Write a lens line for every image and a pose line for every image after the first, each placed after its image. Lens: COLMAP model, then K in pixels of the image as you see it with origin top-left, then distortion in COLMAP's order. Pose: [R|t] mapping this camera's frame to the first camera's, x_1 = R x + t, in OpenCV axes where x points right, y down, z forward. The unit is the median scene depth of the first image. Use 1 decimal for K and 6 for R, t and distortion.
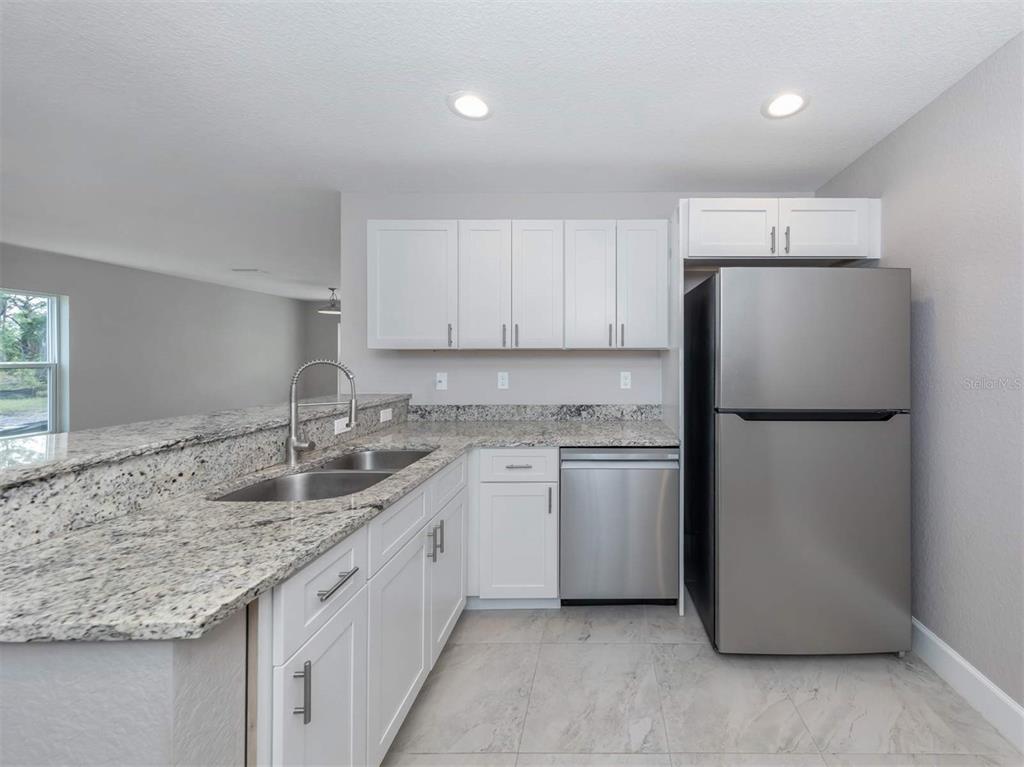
lens RADIAL K [[354.4, 0, 512.1], [0, 354.4, 401.5], [0, 0, 1]] dist [0.000128, 0.000009]
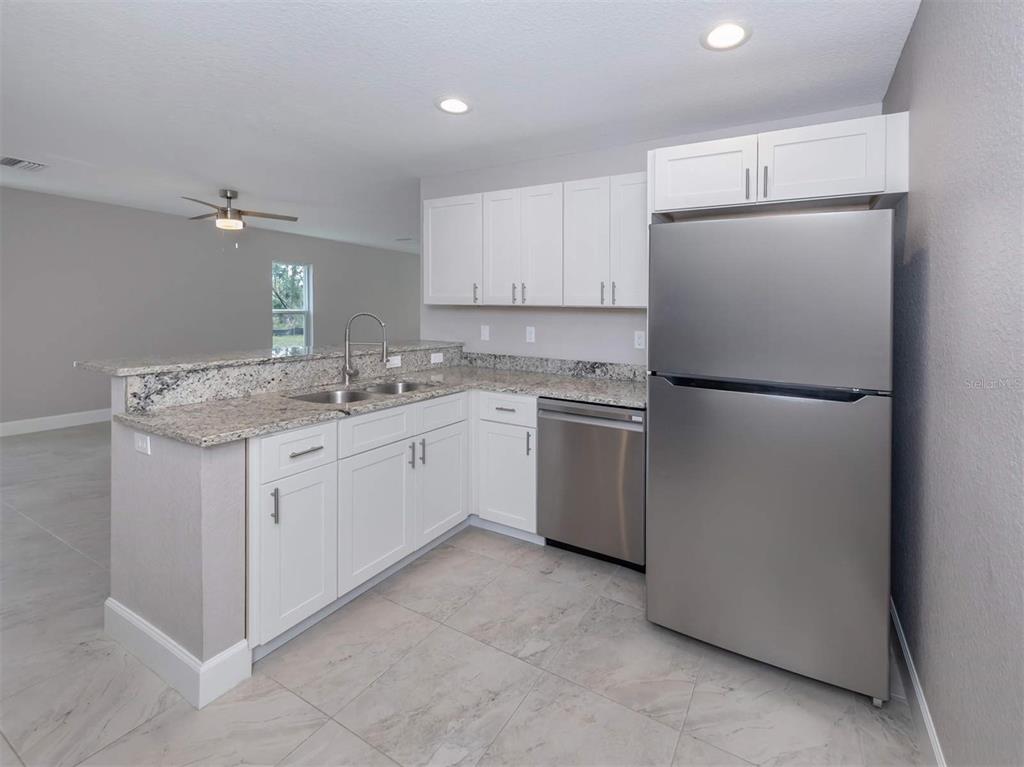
lens RADIAL K [[377.7, 0, 536.4], [0, 377.7, 374.4], [0, 0, 1]] dist [0.000819, -0.000069]
pose [[0.905412, 0.089994, -0.414886, 0.604593], [-0.073708, 0.995755, 0.055137, -0.003057], [0.418087, -0.019341, 0.908201, -0.058297]]
